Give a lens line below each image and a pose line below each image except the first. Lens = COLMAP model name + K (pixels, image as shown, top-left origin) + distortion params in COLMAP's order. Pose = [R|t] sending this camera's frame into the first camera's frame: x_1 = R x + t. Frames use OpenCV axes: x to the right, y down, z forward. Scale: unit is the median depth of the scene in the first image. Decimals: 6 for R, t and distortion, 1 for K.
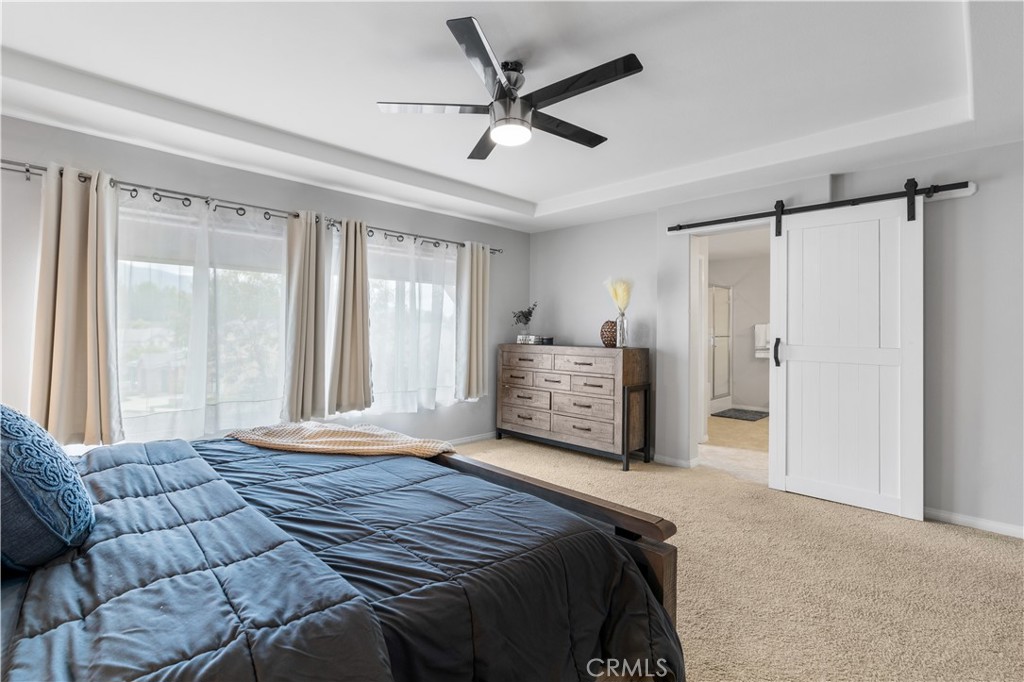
lens RADIAL K [[500.9, 0, 512.0], [0, 500.9, 341.0], [0, 0, 1]] dist [0.001095, 0.000198]
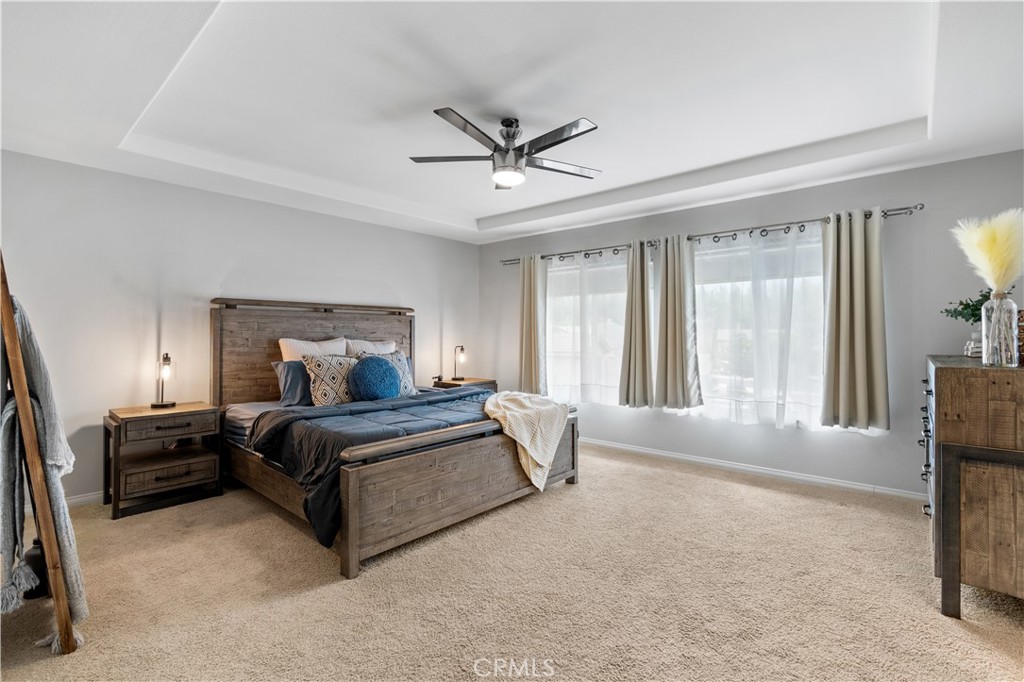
lens RADIAL K [[464.9, 0, 512.0], [0, 464.9, 341.0], [0, 0, 1]] dist [0.000123, 0.000201]
pose [[0.057319, -0.008588, -0.998319, 0.673858], [-0.033405, 0.999387, -0.010515, 0.015937], [0.997797, 0.033952, 0.056997, 0.571102]]
